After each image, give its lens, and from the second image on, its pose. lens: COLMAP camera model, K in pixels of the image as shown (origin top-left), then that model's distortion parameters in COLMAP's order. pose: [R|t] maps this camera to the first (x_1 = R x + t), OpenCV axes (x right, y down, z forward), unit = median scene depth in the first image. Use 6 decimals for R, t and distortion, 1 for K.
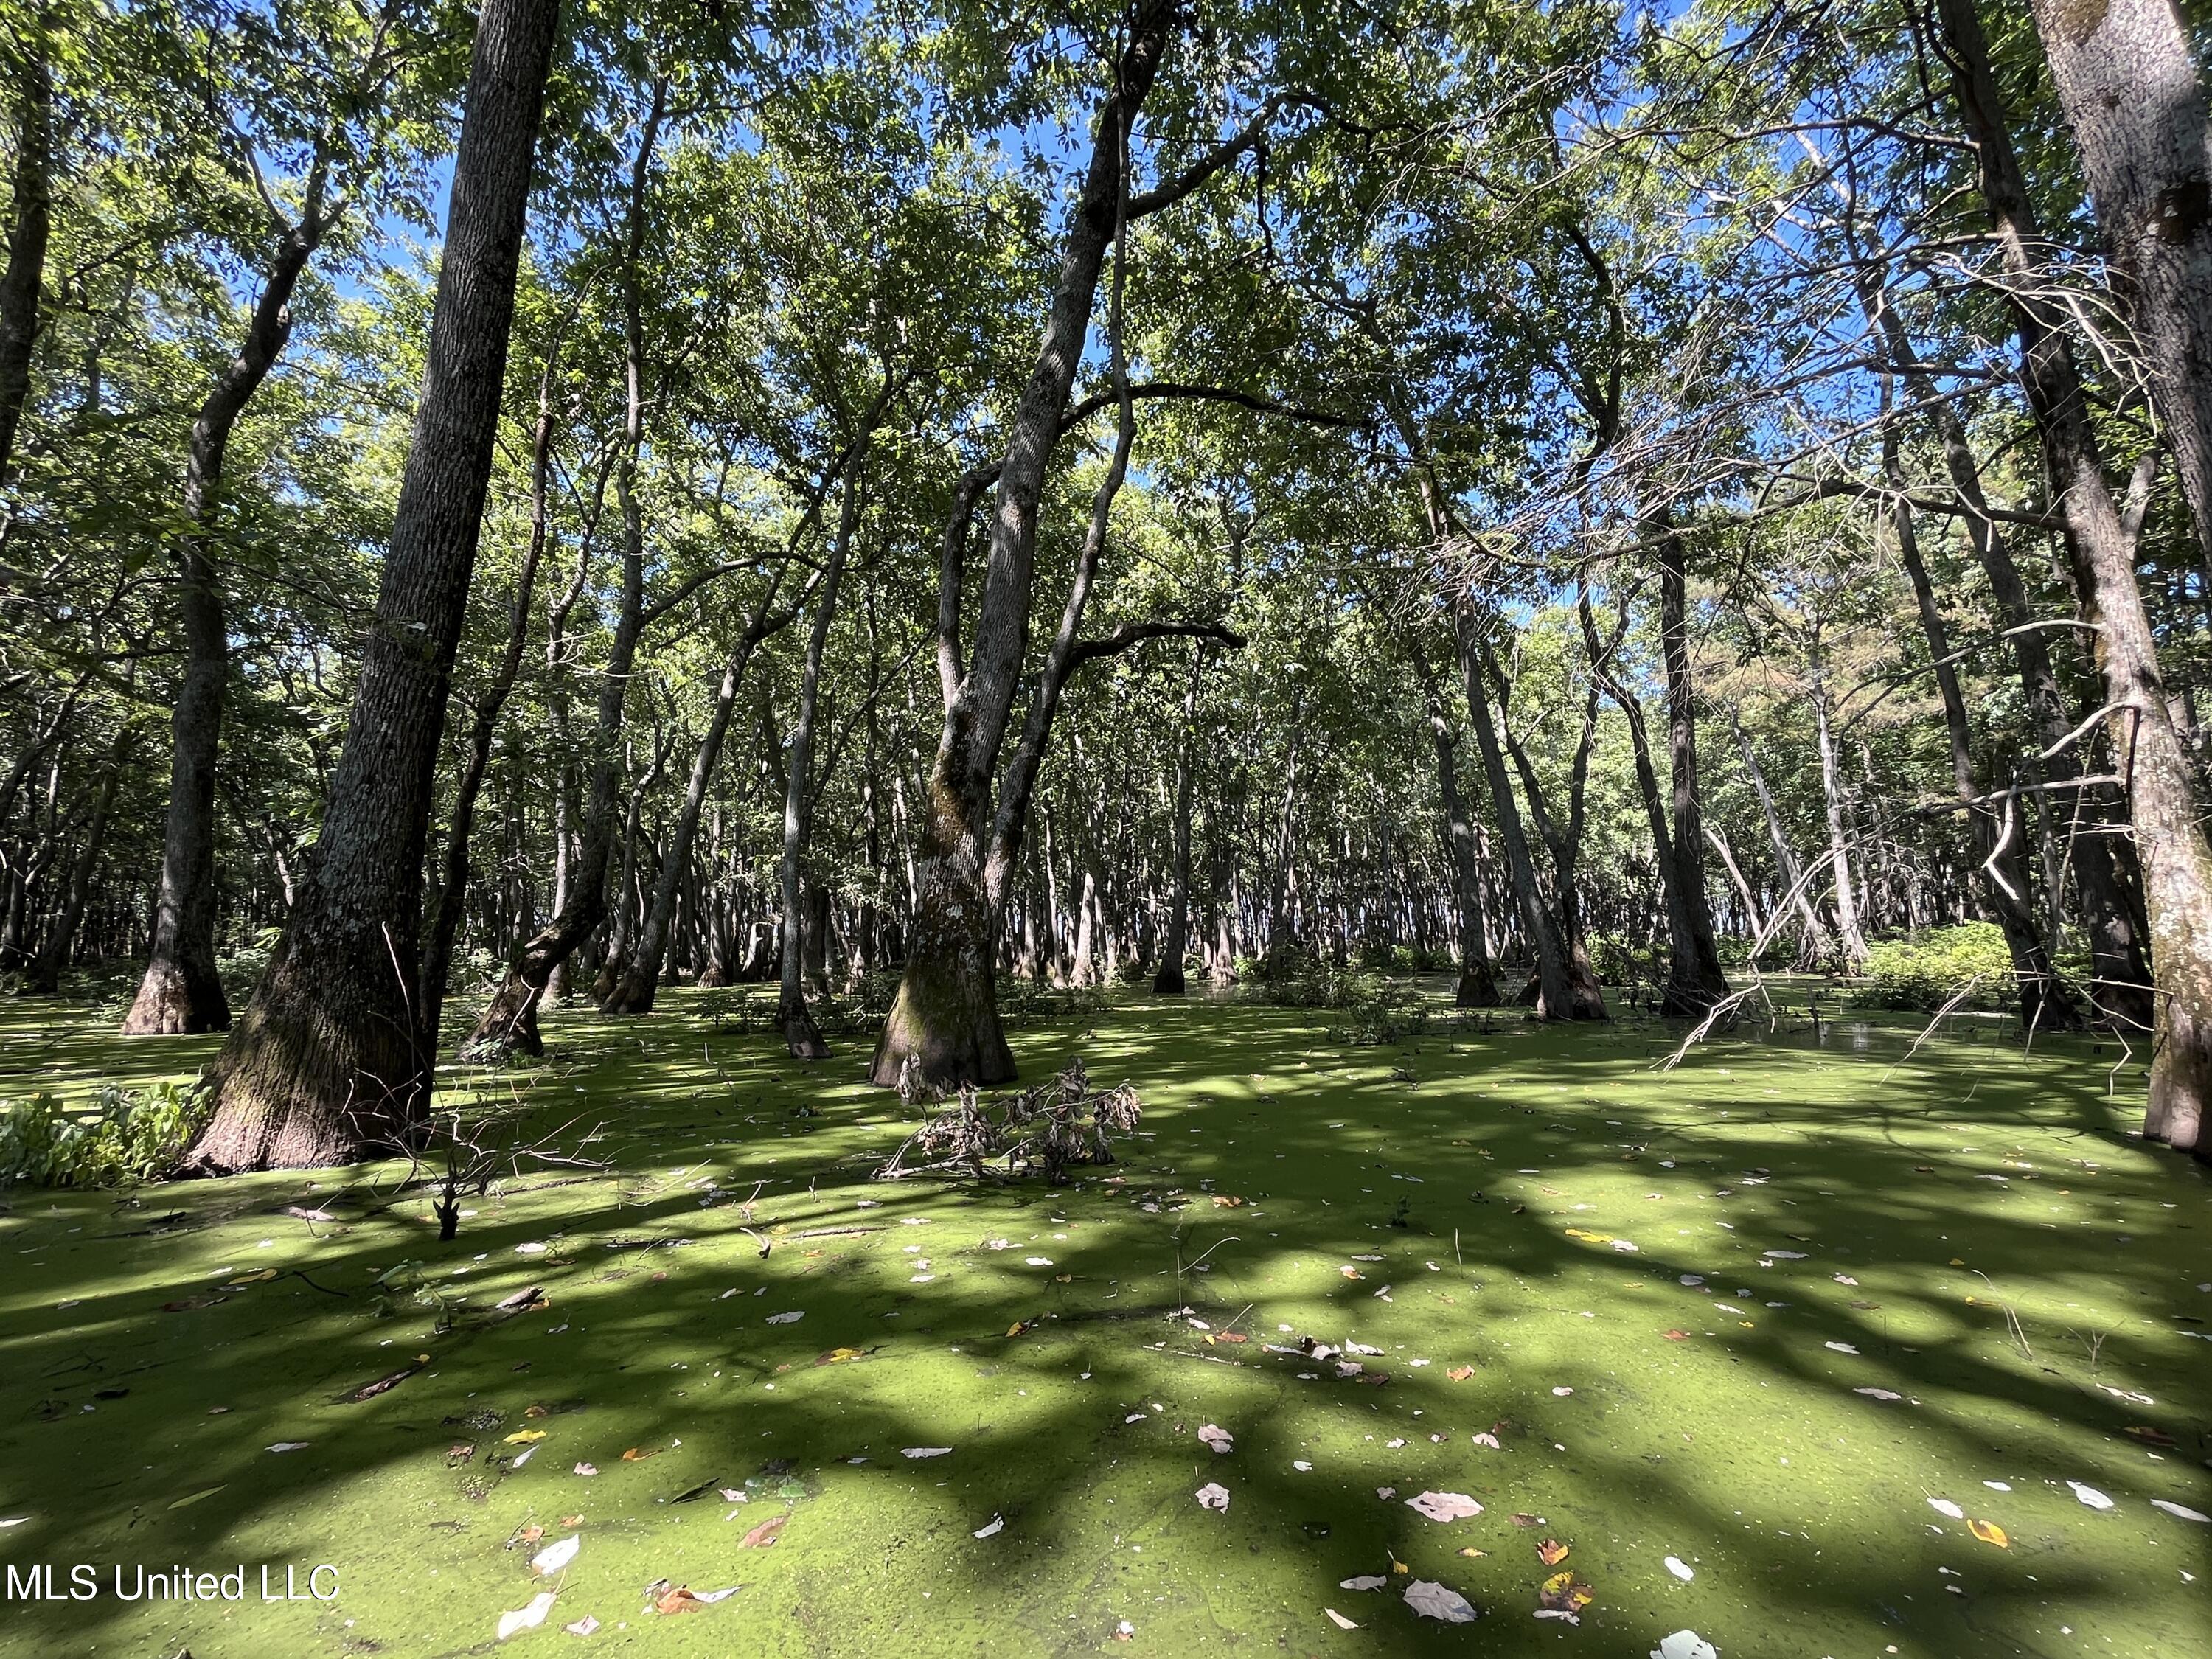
lens RADIAL K [[876.0, 0, 1106.0], [0, 876.0, 829.5], [0, 0, 1]] dist [-0.030915, 0.000021]
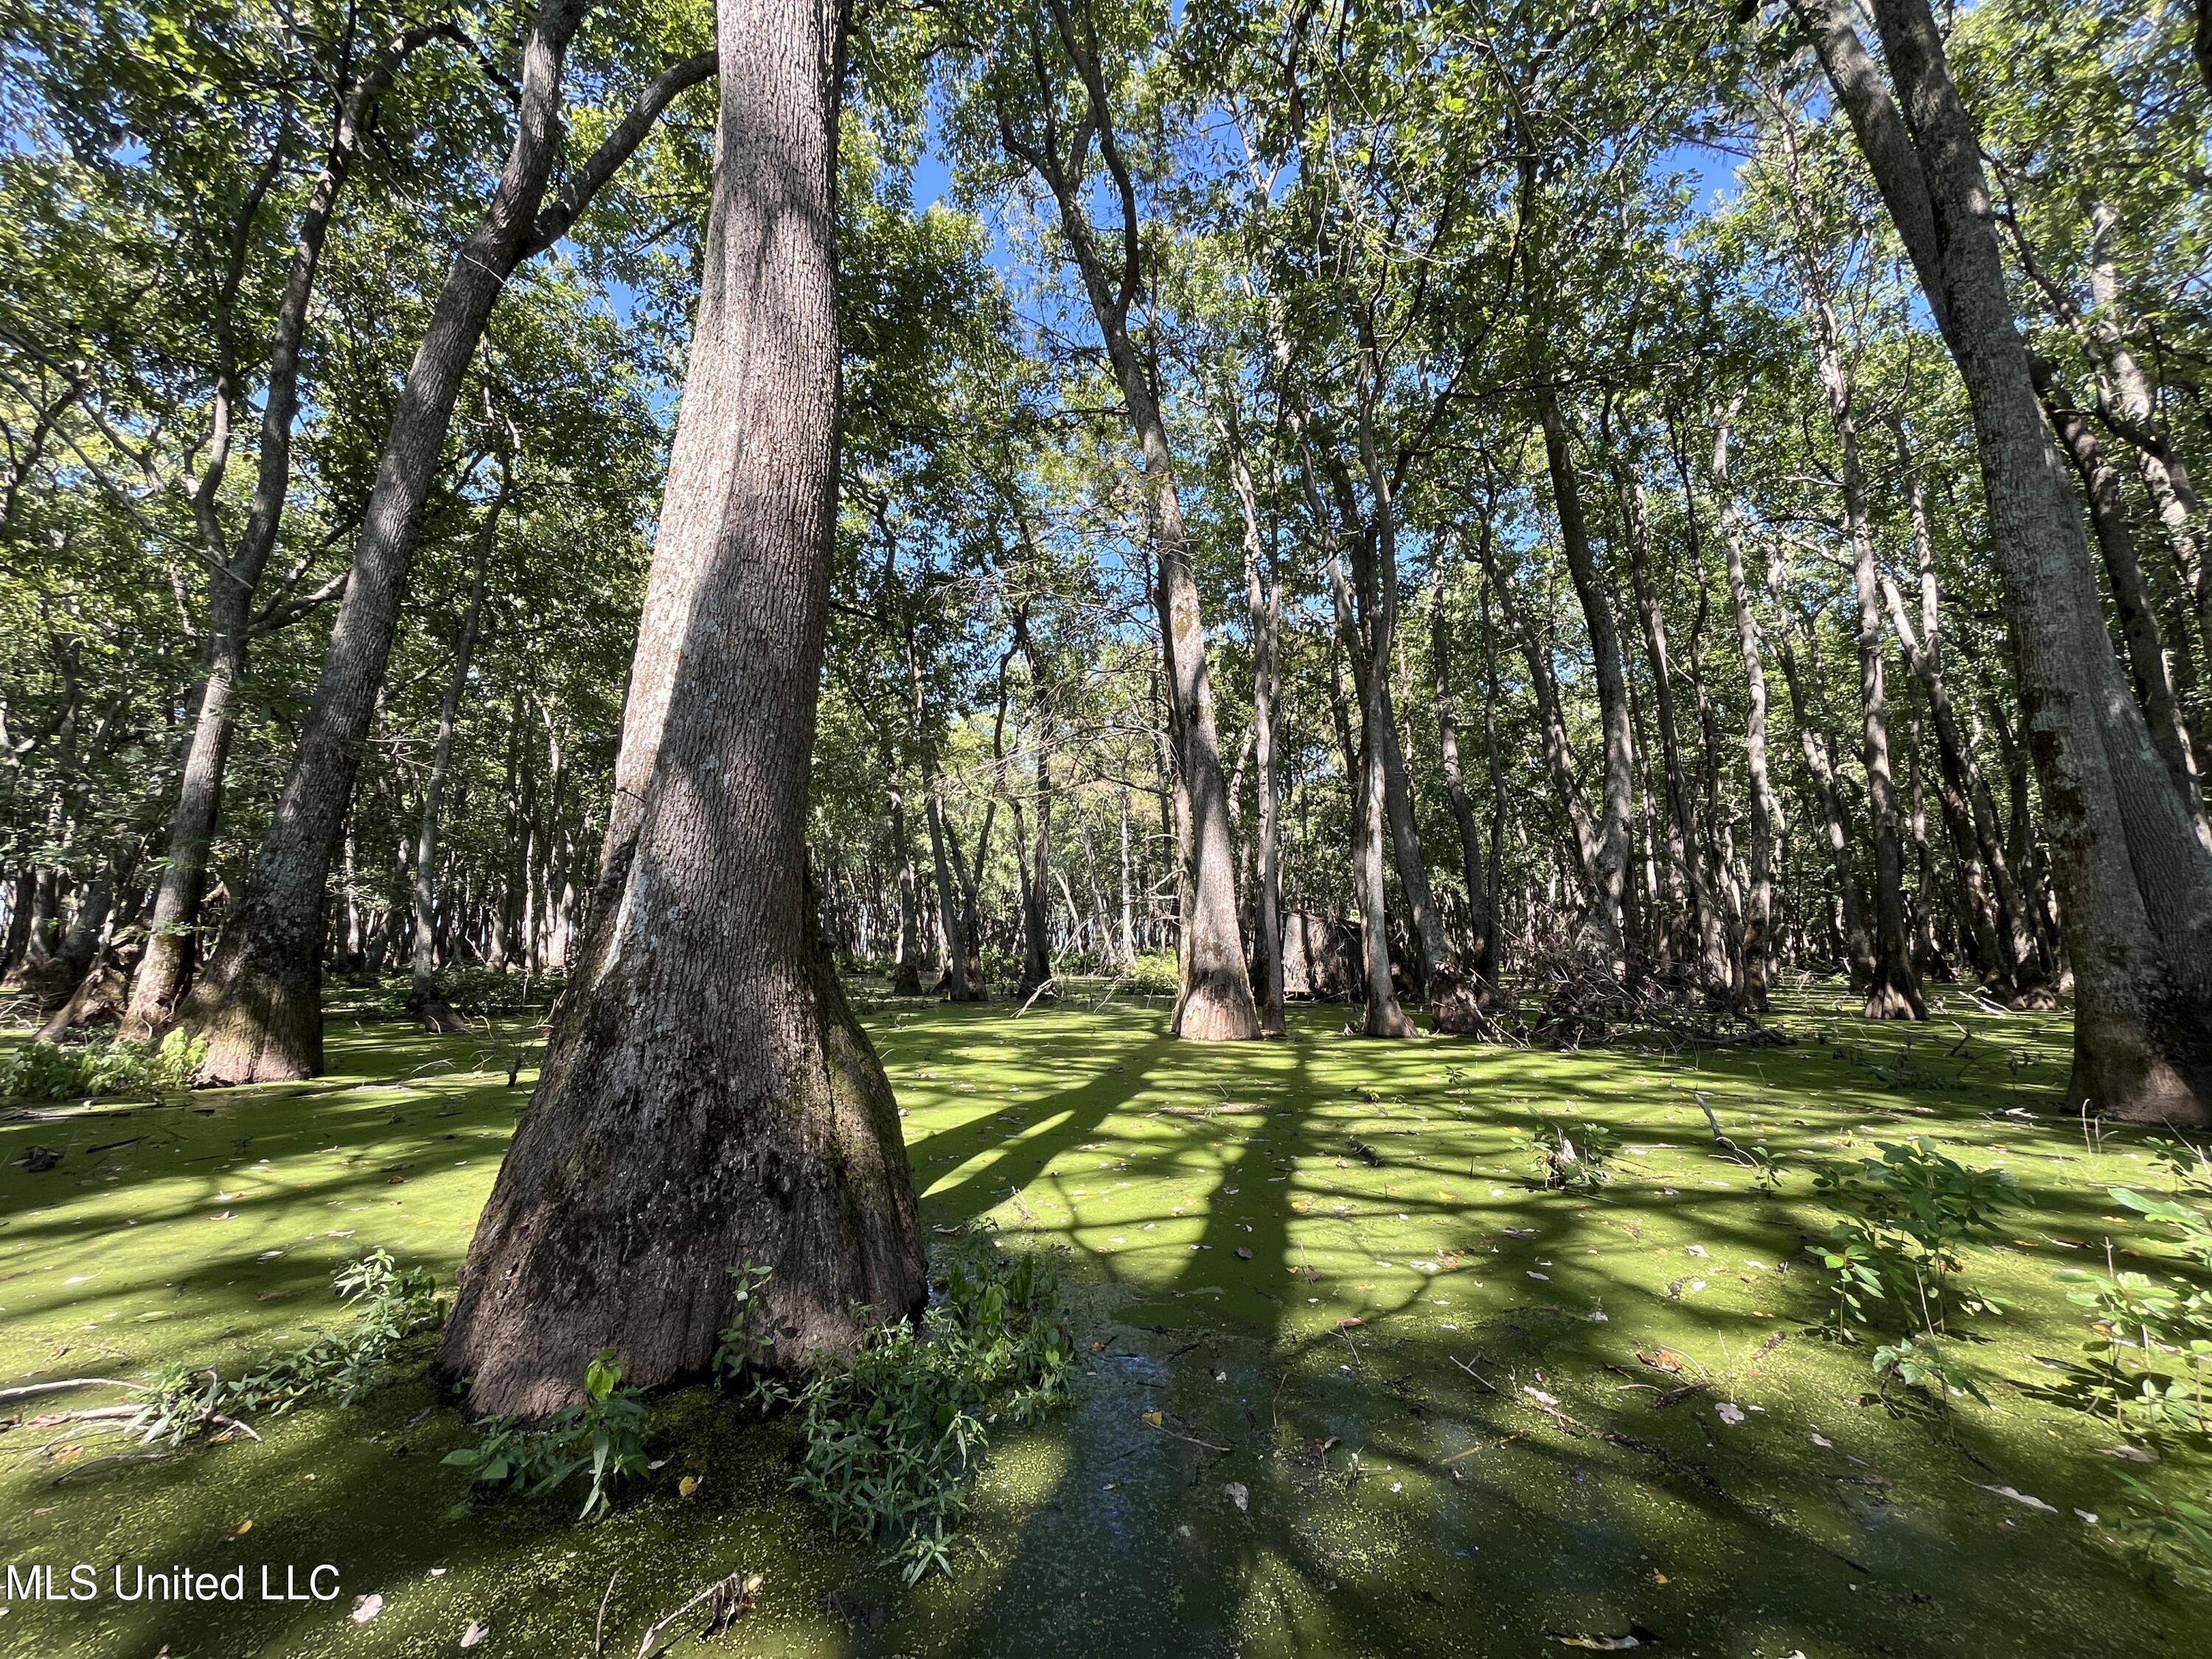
lens RADIAL K [[887.7, 0, 1106.0], [0, 887.7, 829.5], [0, 0, 1]] dist [-0.003009, -0.000536]
pose [[0.790901, 0.098560, 0.603955, -0.140015], [-0.095611, 0.994726, -0.037124, -0.030142], [-0.604429, -0.028384, 0.796153, -0.234027]]
